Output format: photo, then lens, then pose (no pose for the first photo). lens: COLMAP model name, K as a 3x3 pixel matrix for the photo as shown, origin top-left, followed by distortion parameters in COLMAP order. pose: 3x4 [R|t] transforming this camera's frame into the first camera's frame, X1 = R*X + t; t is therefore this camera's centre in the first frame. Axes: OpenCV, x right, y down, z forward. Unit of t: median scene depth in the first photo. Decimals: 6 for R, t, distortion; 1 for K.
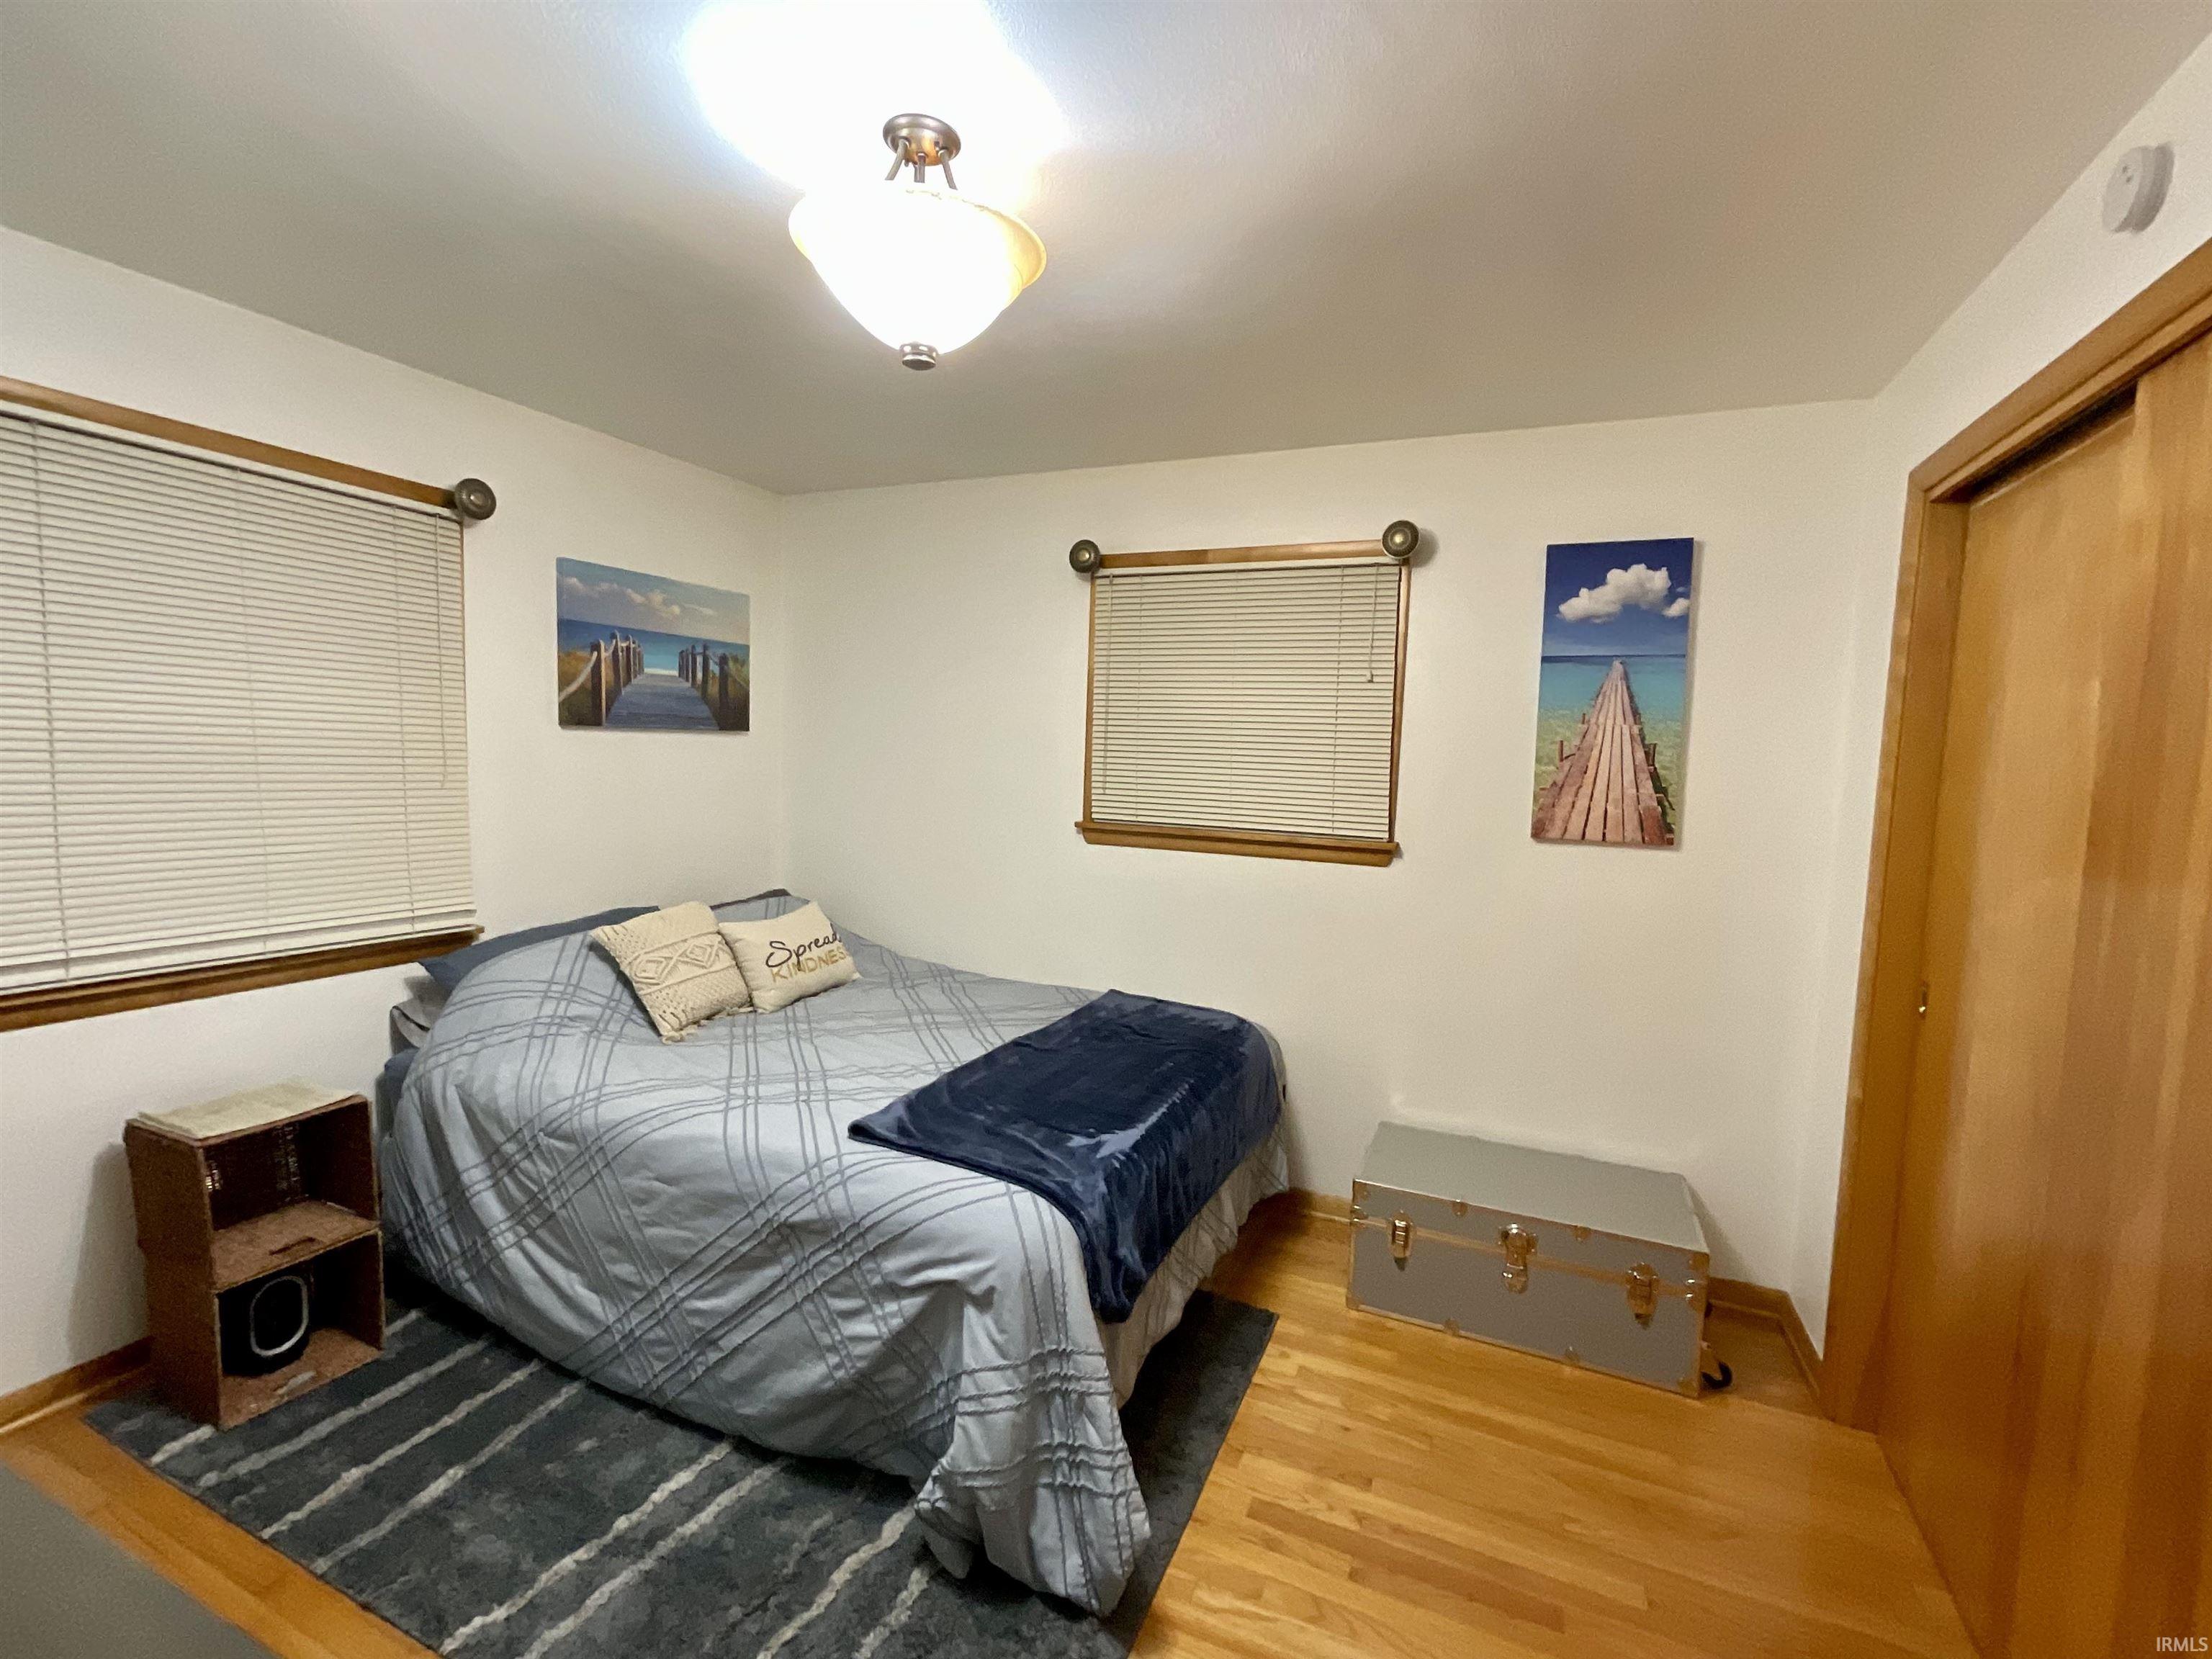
lens RADIAL K [[971.2, 0, 1107.9], [0, 971.2, 826.7], [0, 0, 1]] dist [-0.012163, 0.007675]
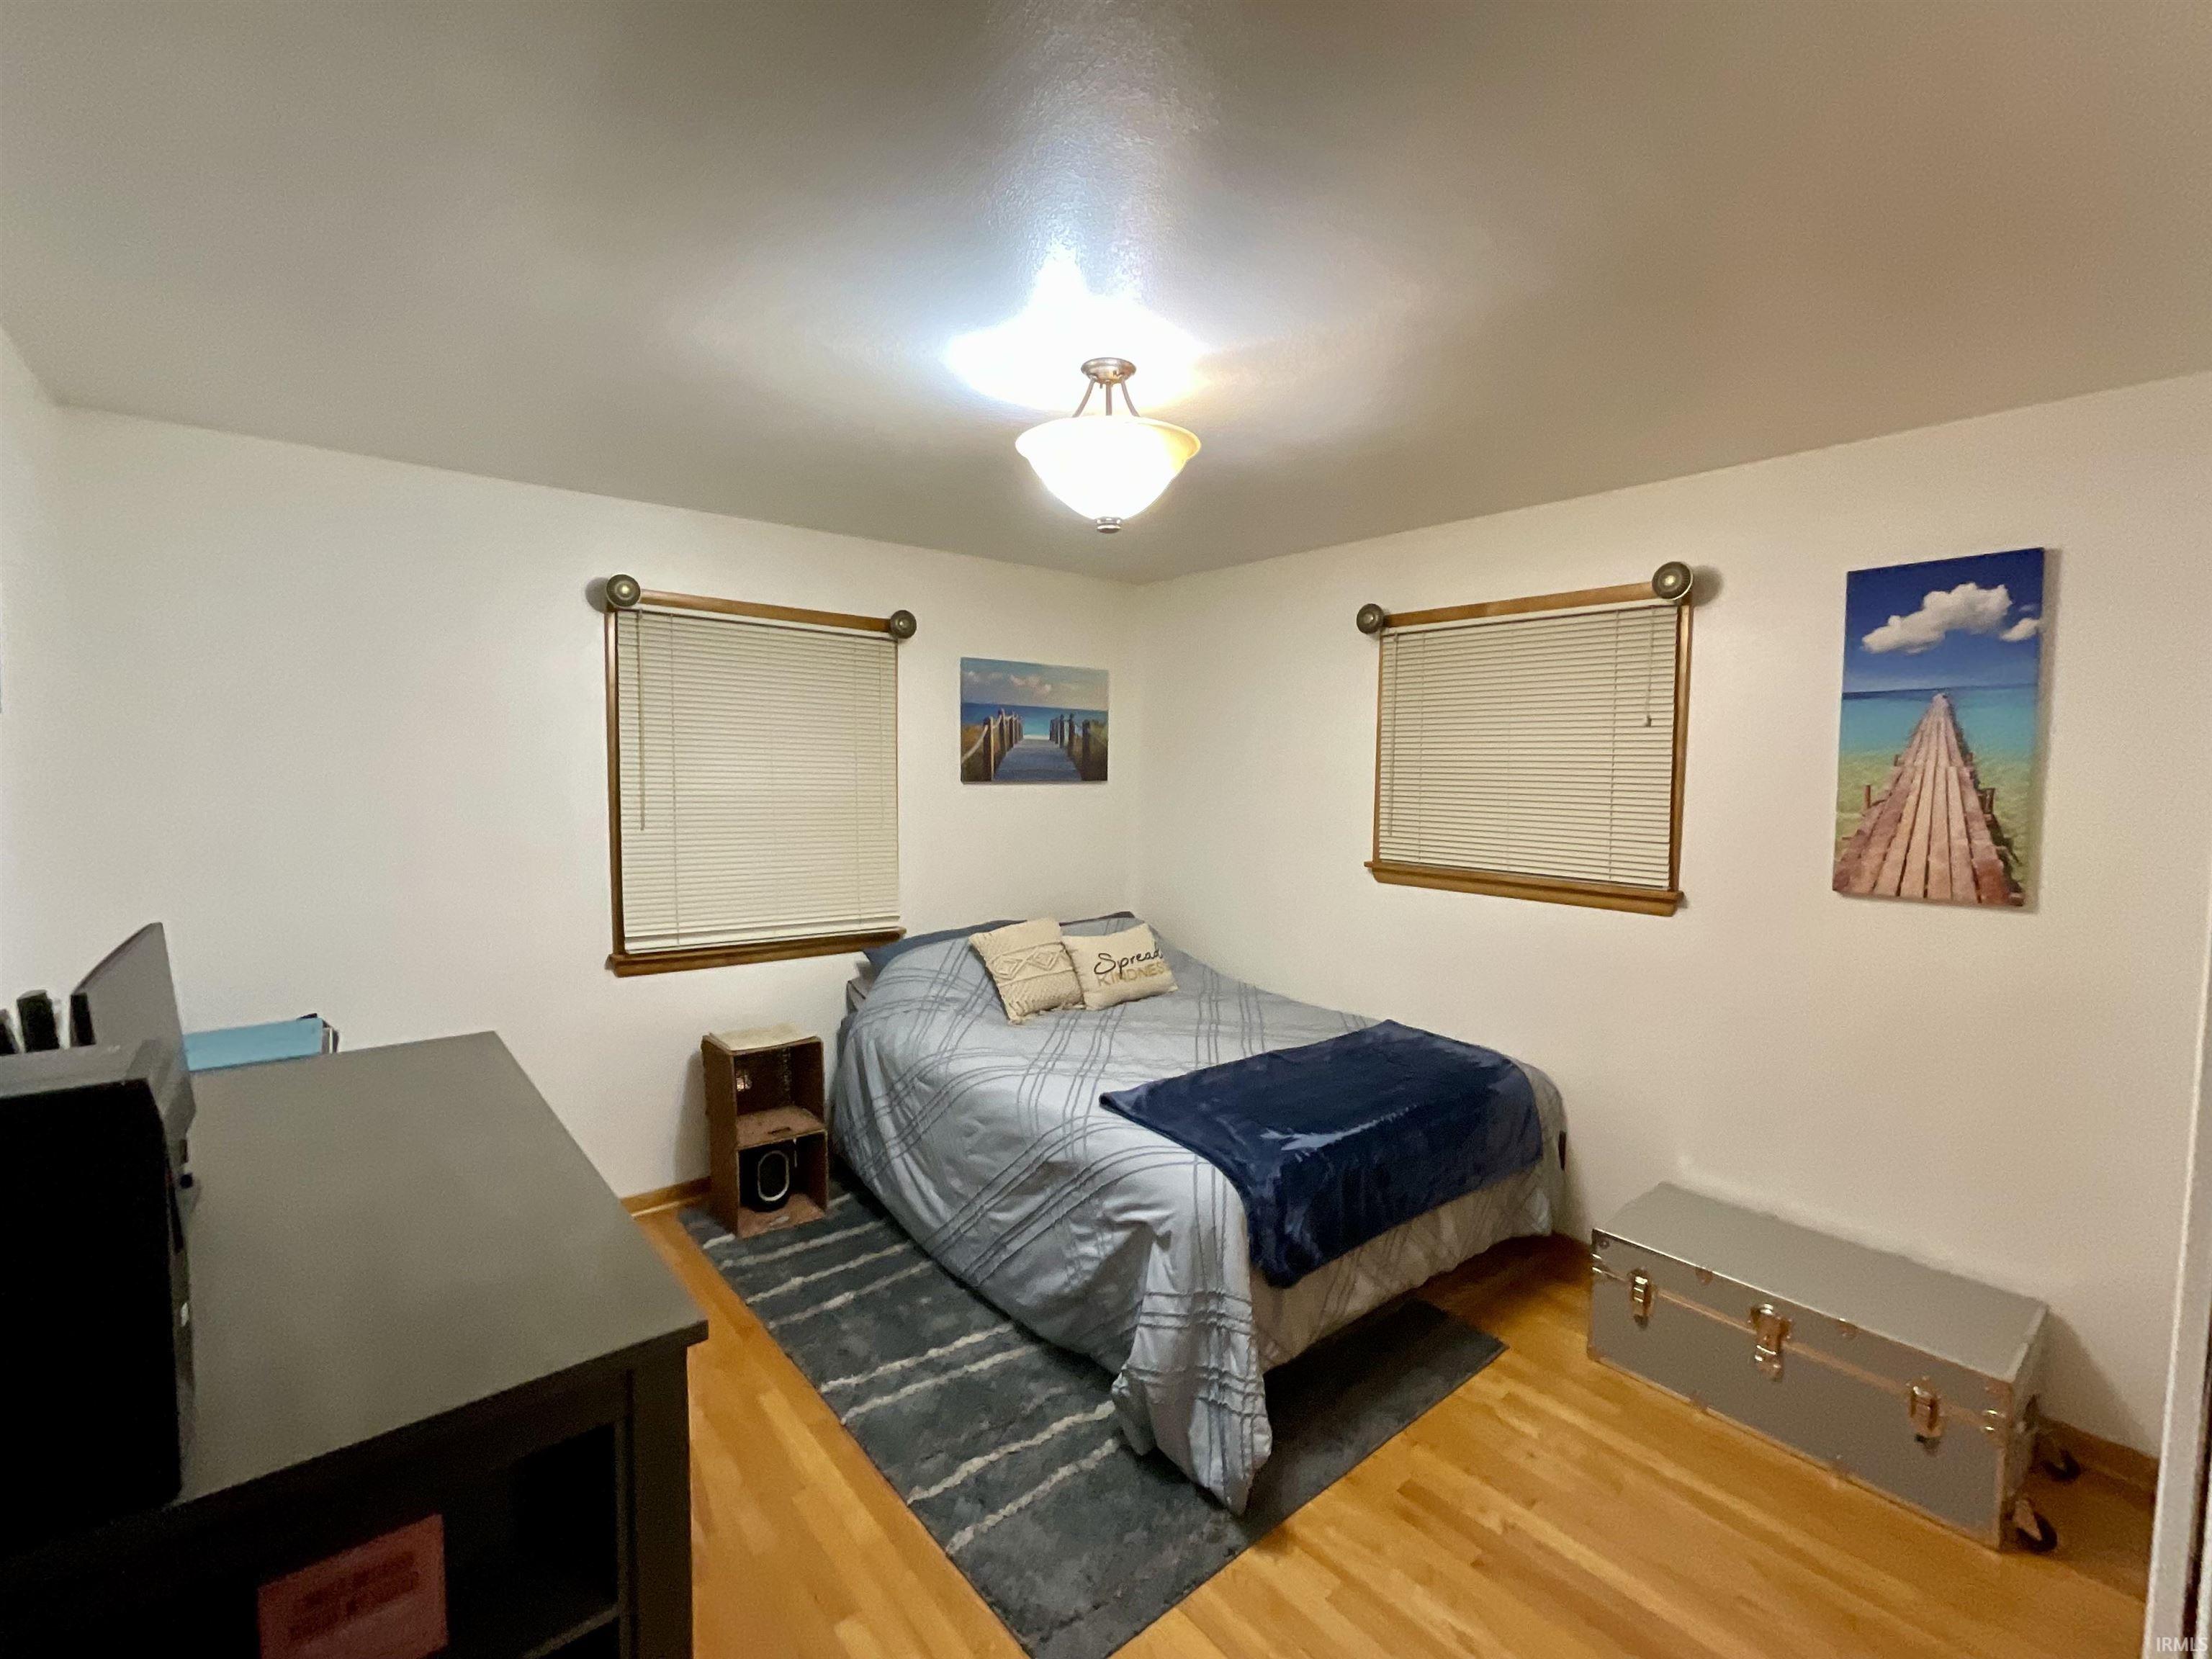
lens RADIAL K [[971.2, 0, 1107.9], [0, 971.2, 826.7], [0, 0, 1]] dist [-0.012163, 0.007675]
pose [[0.895056, 0.005661, -0.445918, 0.248367], [-0.018592, 0.999524, -0.024629, -0.015419], [0.445567, 0.030335, 0.894735, -0.127211]]
